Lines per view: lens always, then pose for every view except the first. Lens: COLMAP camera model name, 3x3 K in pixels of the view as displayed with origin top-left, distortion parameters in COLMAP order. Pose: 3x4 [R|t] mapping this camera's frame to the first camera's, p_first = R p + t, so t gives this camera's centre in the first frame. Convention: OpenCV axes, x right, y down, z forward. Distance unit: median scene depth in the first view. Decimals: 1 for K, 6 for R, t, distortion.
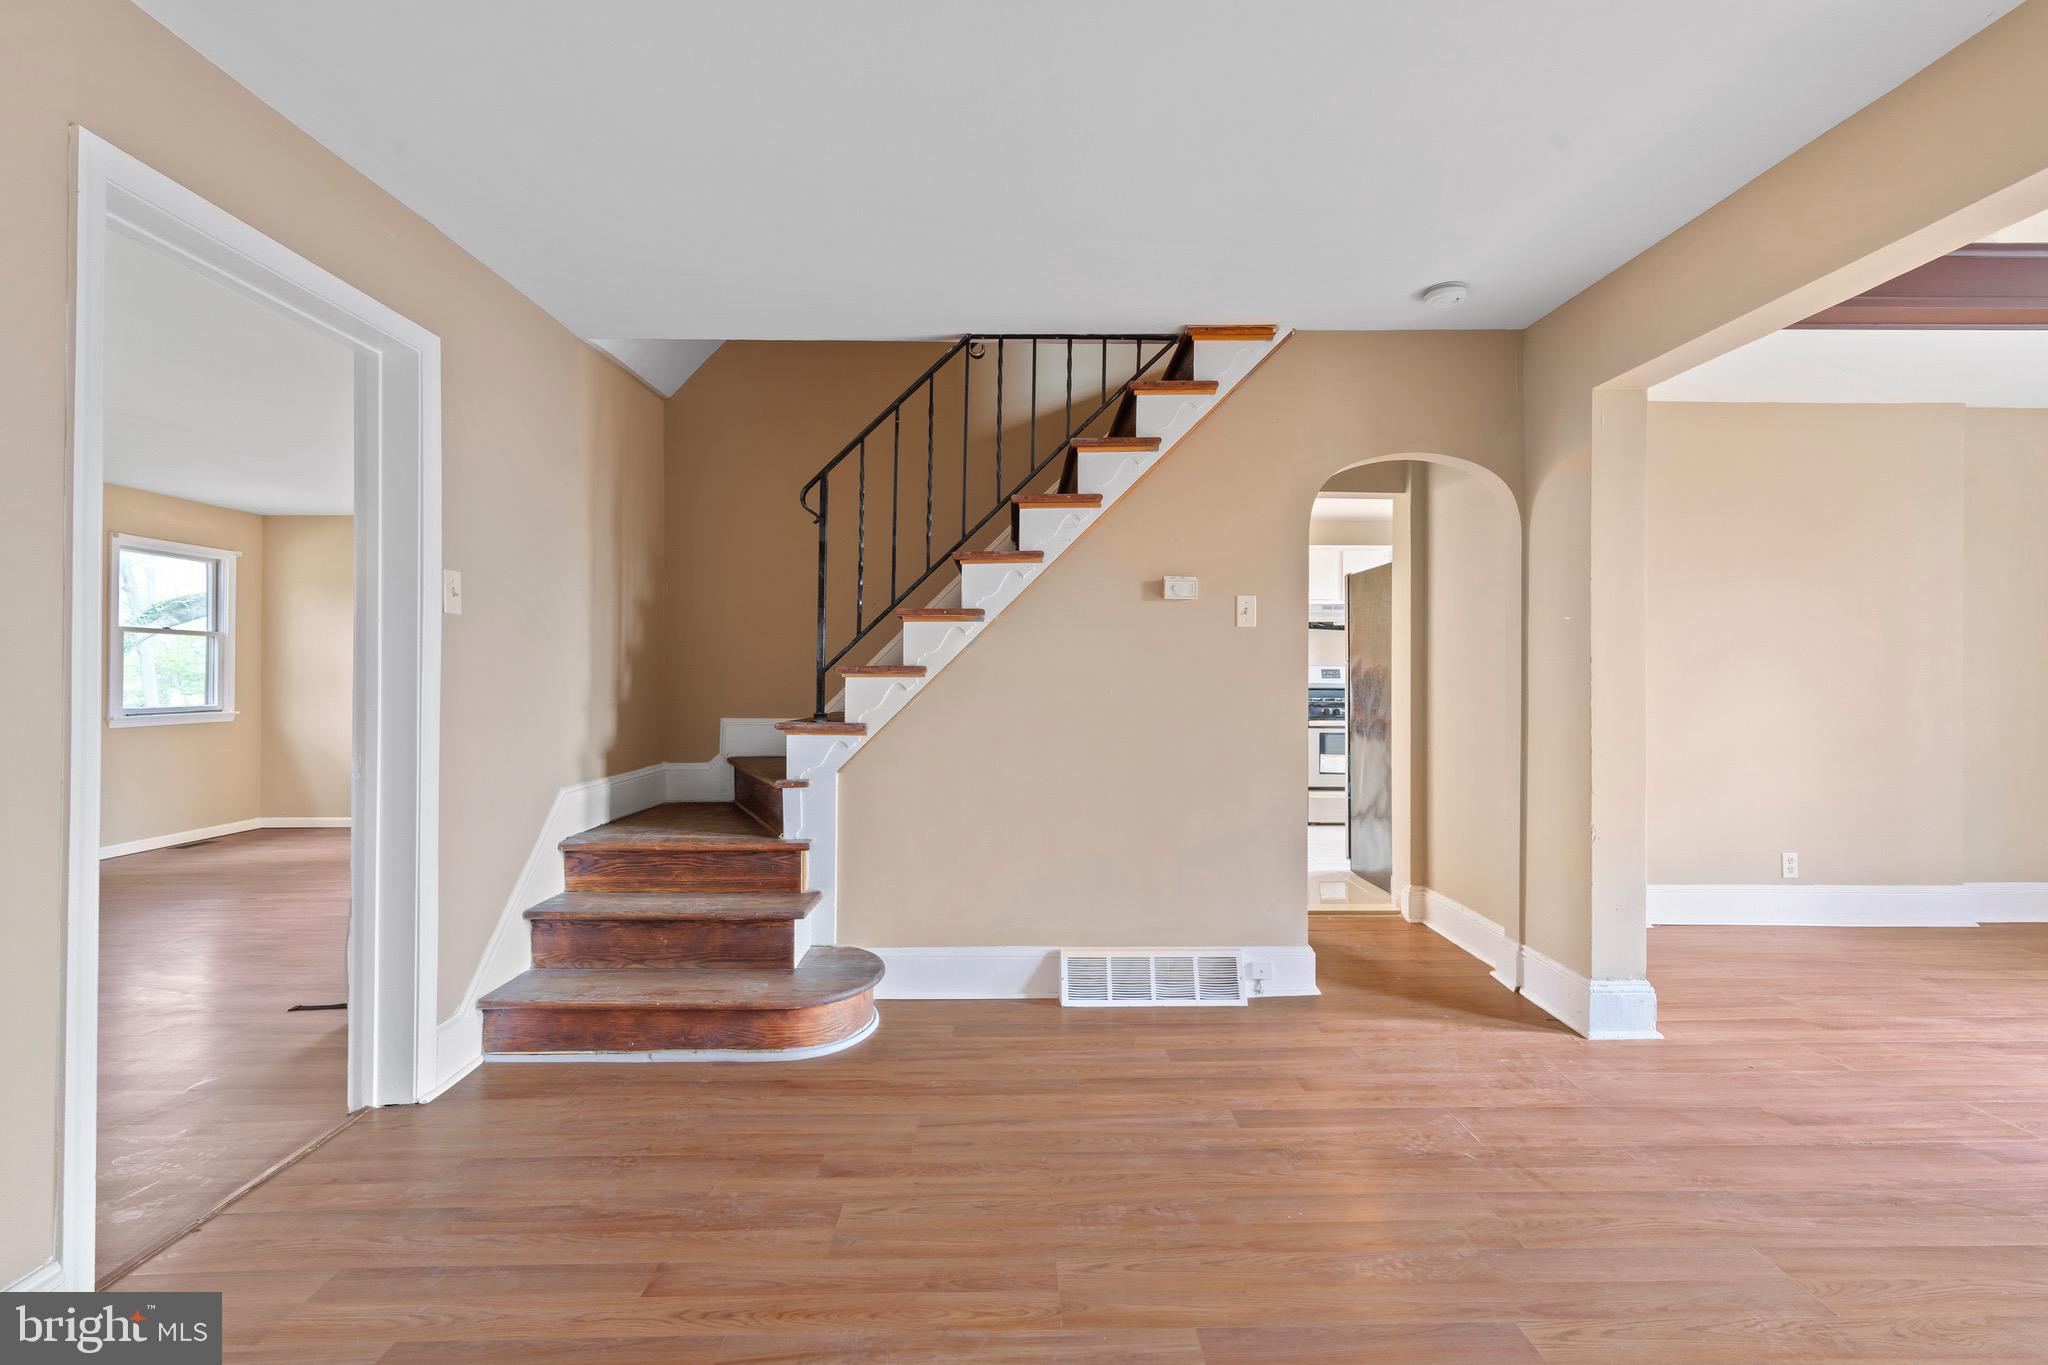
lens RADIAL K [[894.2, 0, 1018.0], [0, 894.2, 674.7], [0, 0, 1]] dist [0.003704, 0.000355]
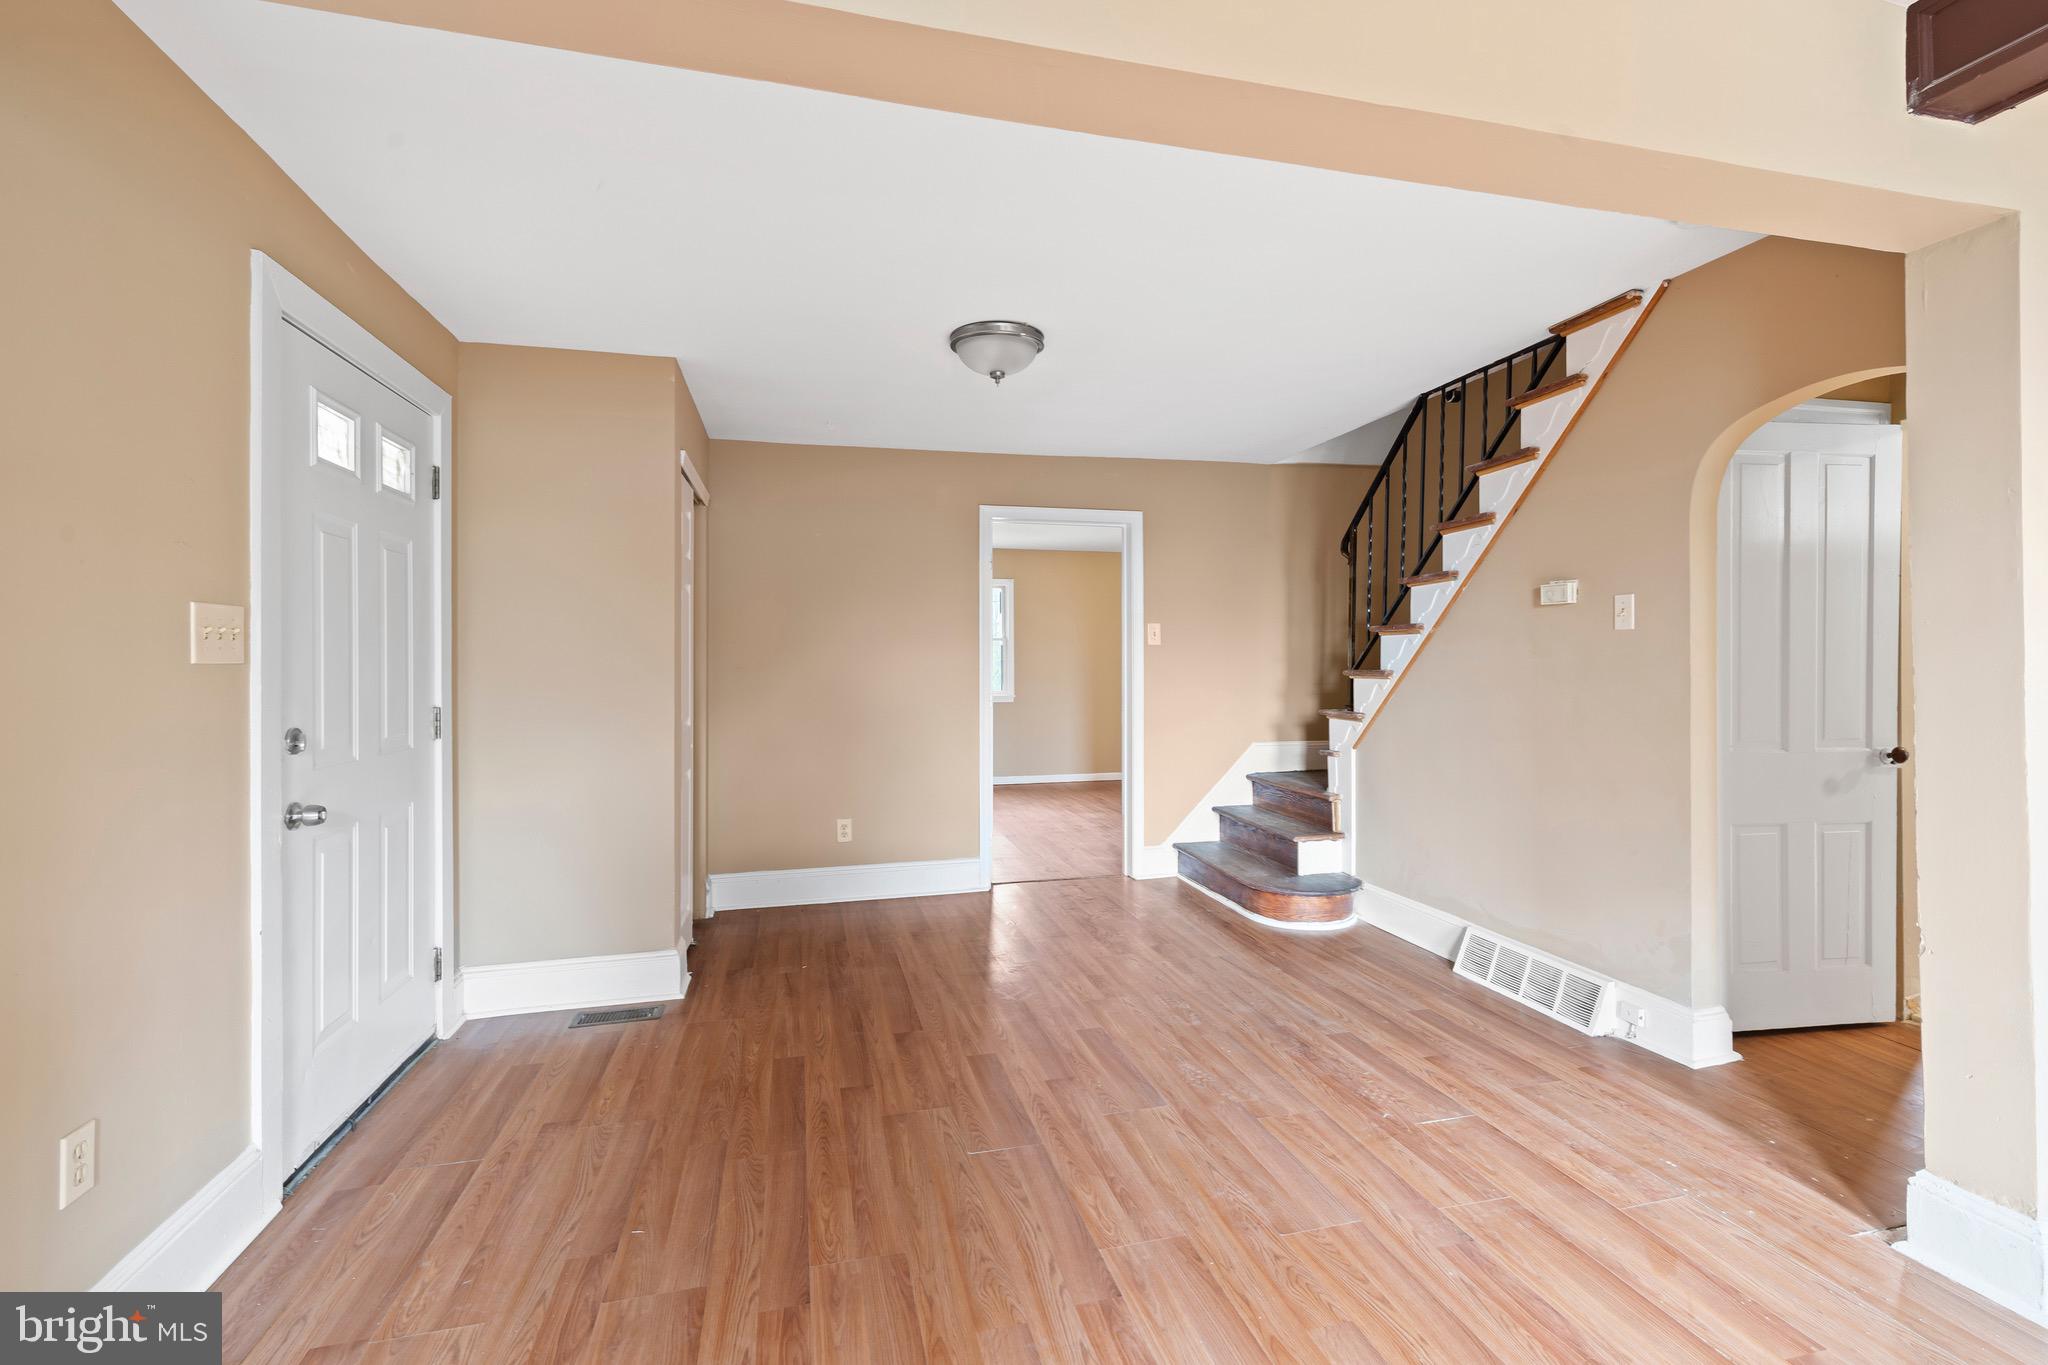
lens RADIAL K [[894.2, 0, 1024.6], [0, 894.2, 660.7], [0, 0, 1]] dist [0.003704, 0.000355]
pose [[0.231508, -0.004085, -0.972824, 1.106187], [0.003069, 0.999989, -0.003469, -0.022398], [0.972828, -0.002182, 0.231518, 0.223134]]
